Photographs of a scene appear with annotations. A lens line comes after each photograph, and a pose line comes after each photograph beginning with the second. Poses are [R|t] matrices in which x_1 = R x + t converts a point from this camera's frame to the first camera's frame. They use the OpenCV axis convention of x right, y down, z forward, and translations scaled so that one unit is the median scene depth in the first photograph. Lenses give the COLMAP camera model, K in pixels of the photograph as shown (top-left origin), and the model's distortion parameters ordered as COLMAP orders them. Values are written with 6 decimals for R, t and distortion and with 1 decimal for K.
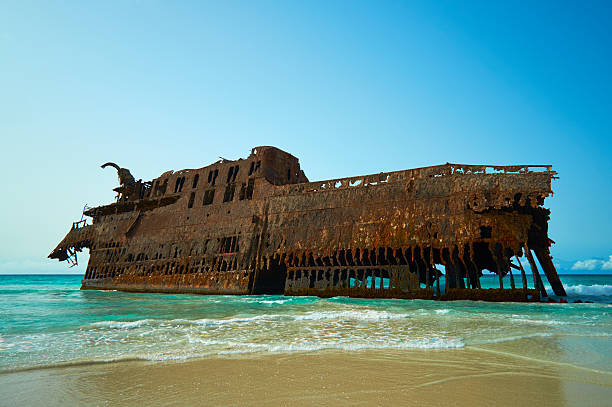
lens RADIAL K [[489.2, 0, 306.0], [0, 489.2, 203.5], [0, 0, 1]] dist [0.002014, 0.000633]
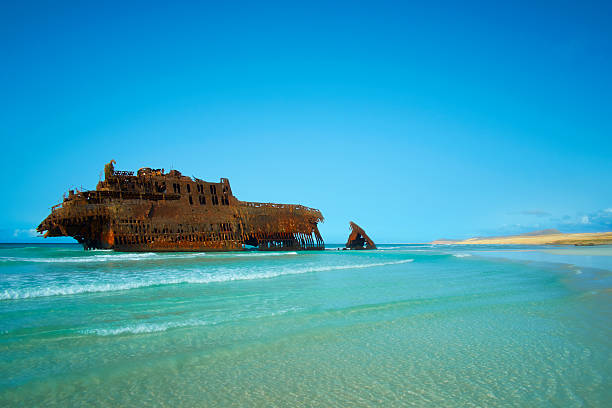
lens RADIAL K [[489.2, 0, 306.0], [0, 489.2, 204.0], [0, 0, 1]] dist [0.002014, 0.000633]
pose [[0.260609, 0.078230, 0.962270, -2.102841], [-0.141218, 0.989080, -0.042164, 0.027183], [-0.955061, -0.124901, 0.268810, 0.145199]]
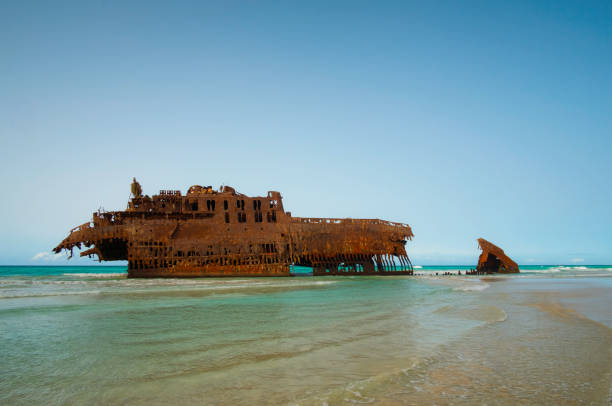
lens RADIAL K [[477.6, 0, 306.0], [0, 477.6, 203.0], [0, 0, 1]] dist [-0.009425, -0.003843]
pose [[0.635206, 0.099127, 0.765955, -1.428972], [-0.109221, 0.993292, -0.037972, -0.026716], [-0.764581, -0.059538, 0.641772, -0.185459]]
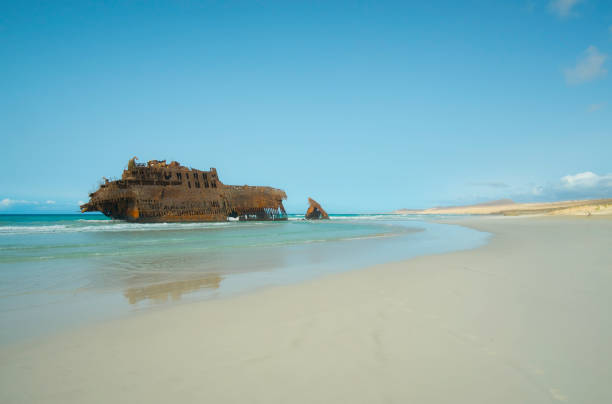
lens RADIAL K [[477.6, 0, 306.0], [0, 477.6, 202.0], [0, 0, 1]] dist [-0.009425, -0.003843]
pose [[0.193927, 0.024029, 0.980722, -2.810571], [-0.137885, 0.990444, 0.002998, -0.009567], [-0.971277, -0.135808, 0.195387, -0.039514]]
